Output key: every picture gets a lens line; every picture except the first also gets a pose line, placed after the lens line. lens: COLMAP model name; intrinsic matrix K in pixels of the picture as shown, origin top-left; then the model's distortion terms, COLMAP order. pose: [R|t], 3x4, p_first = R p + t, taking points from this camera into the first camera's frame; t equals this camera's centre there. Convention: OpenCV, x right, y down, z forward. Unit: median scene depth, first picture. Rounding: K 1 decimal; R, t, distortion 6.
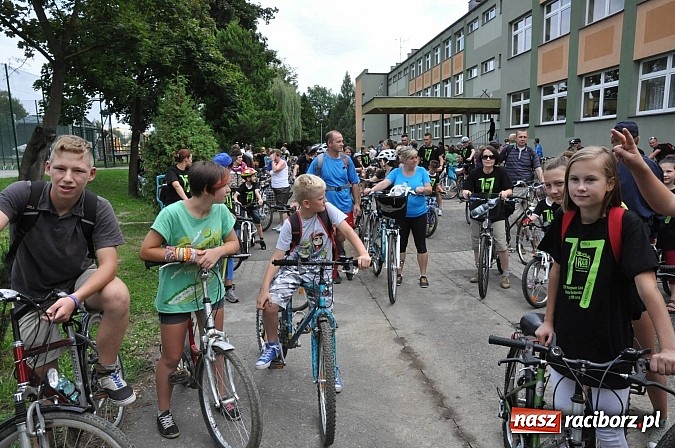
lens RADIAL K [[464.9, 0, 334.5], [0, 464.9, 226.4], [0, 0, 1]] dist [-0.117483, 0.085247]
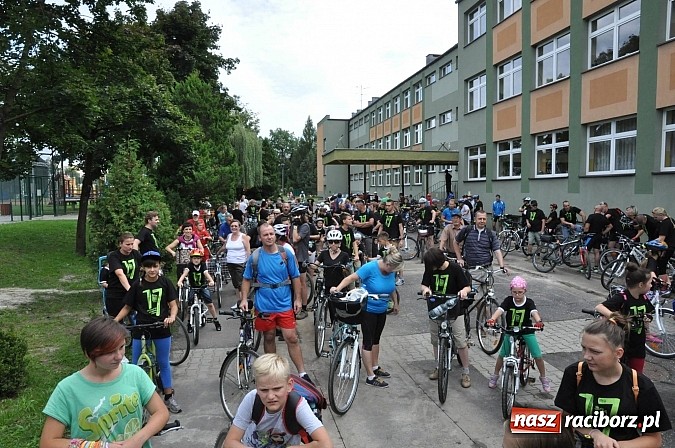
lens RADIAL K [[466.8, 0, 335.4], [0, 466.8, 224.4], [0, 0, 1]] dist [-0.120502, 0.090540]
pose [[0.996513, 0.004302, 0.083331, 0.004682], [0.003284, 0.995875, -0.090675, -0.027848], [-0.083377, 0.090633, 0.992388, 0.009906]]
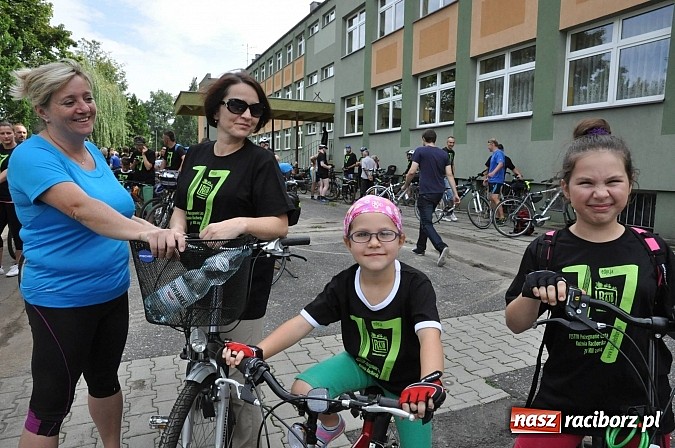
lens RADIAL K [[469.8, 0, 337.5], [0, 469.8, 224.0], [0, 0, 1]] dist [-0.118685, 0.091297]
pose [[0.953616, 0.000432, 0.301025, 0.110961], [0.011304, 0.999242, -0.037245, -0.018084], [-0.300813, 0.038920, 0.952889, 0.170499]]
